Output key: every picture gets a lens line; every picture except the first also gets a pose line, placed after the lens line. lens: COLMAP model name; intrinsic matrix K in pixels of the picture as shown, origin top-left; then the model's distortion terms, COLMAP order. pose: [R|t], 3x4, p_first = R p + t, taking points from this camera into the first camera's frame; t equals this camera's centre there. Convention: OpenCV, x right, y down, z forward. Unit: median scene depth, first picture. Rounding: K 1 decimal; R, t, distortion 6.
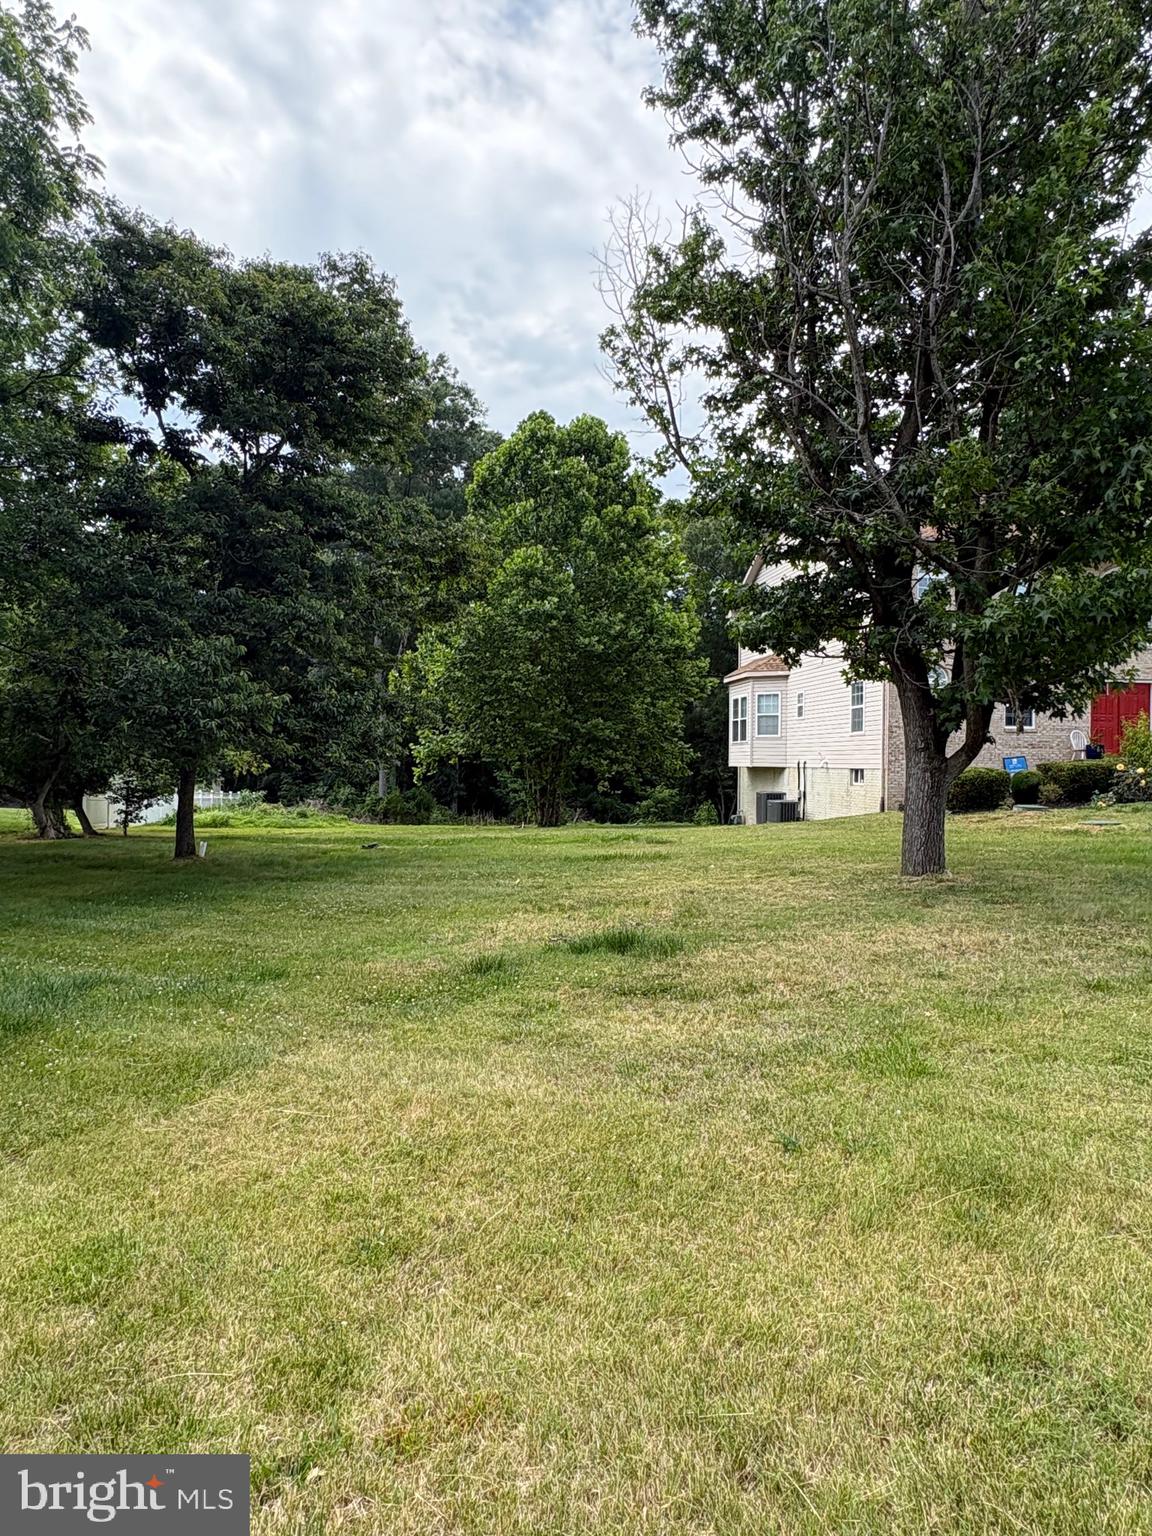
lens RADIAL K [[958.9, 0, 576.9], [0, 958.9, 762.4], [0, 0, 1]] dist [0.000983, -0.002160]
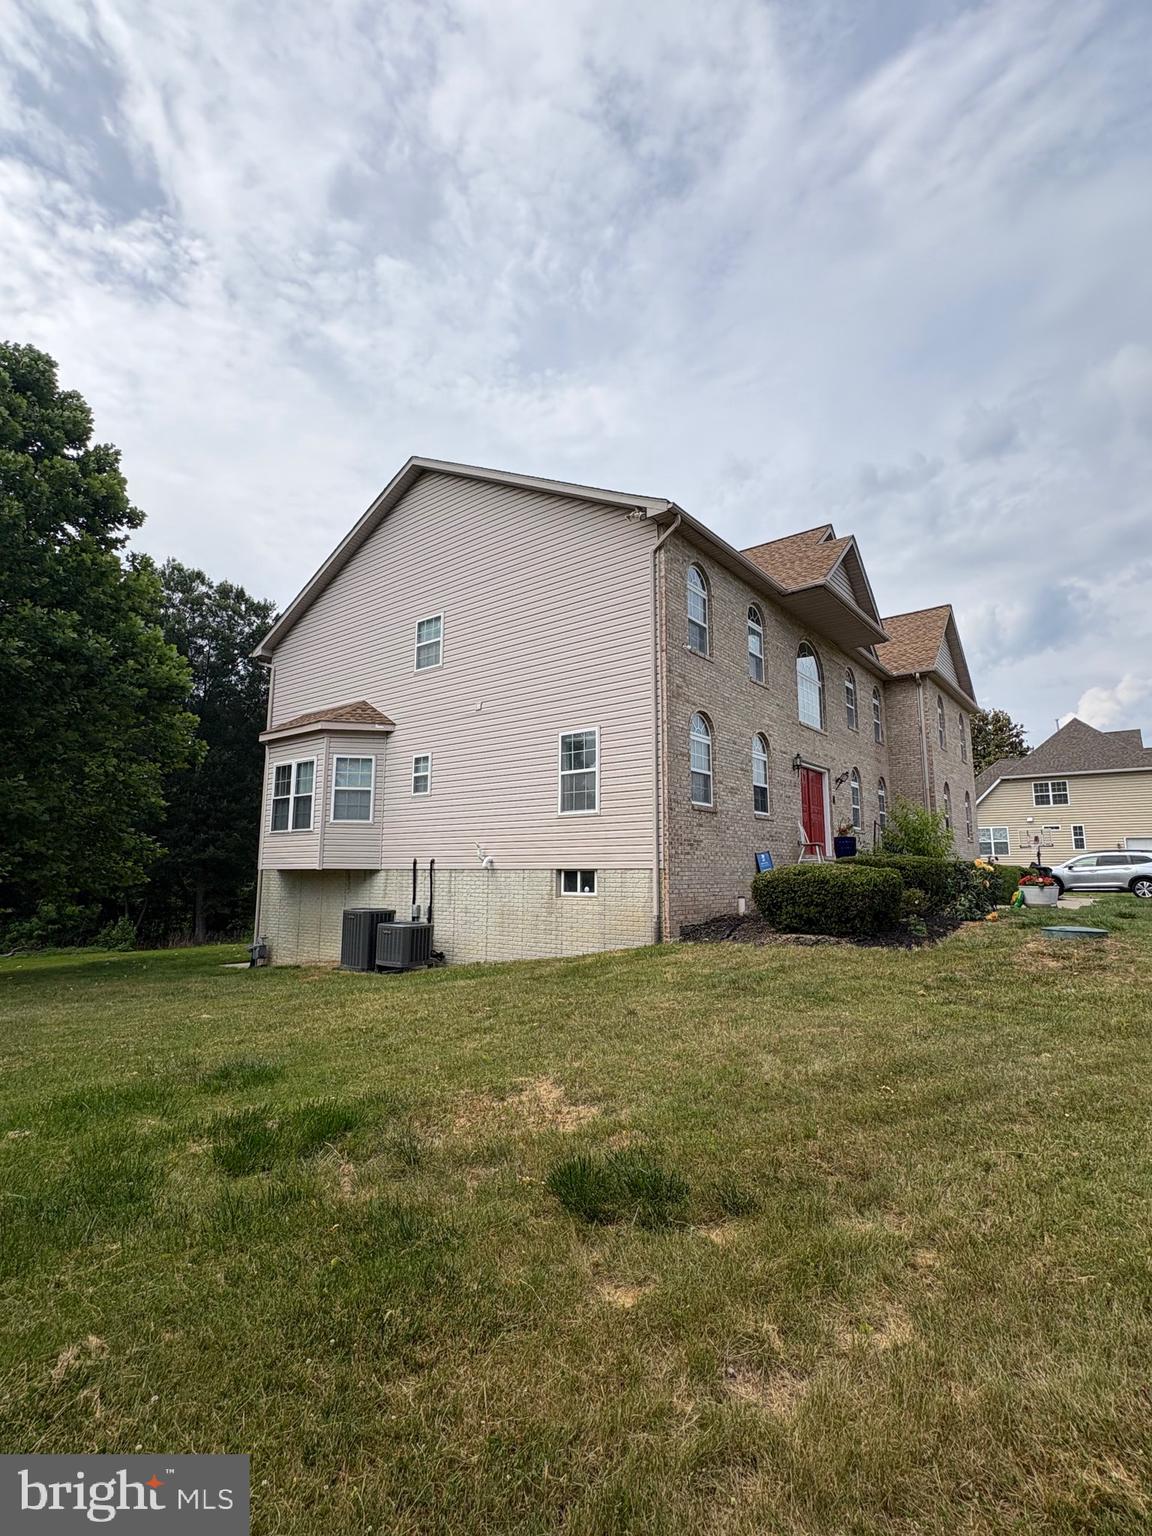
lens RADIAL K [[724.5, 0, 576.0], [0, 724.5, 768.0], [0, 0, 1]] dist [-0.019155, -0.000331]
pose [[0.731866, 0.089786, 0.675507, -0.064383], [0.003408, 0.990787, -0.135384, 0.009193], [-0.681440, 0.101385, 0.724818, 1.414637]]
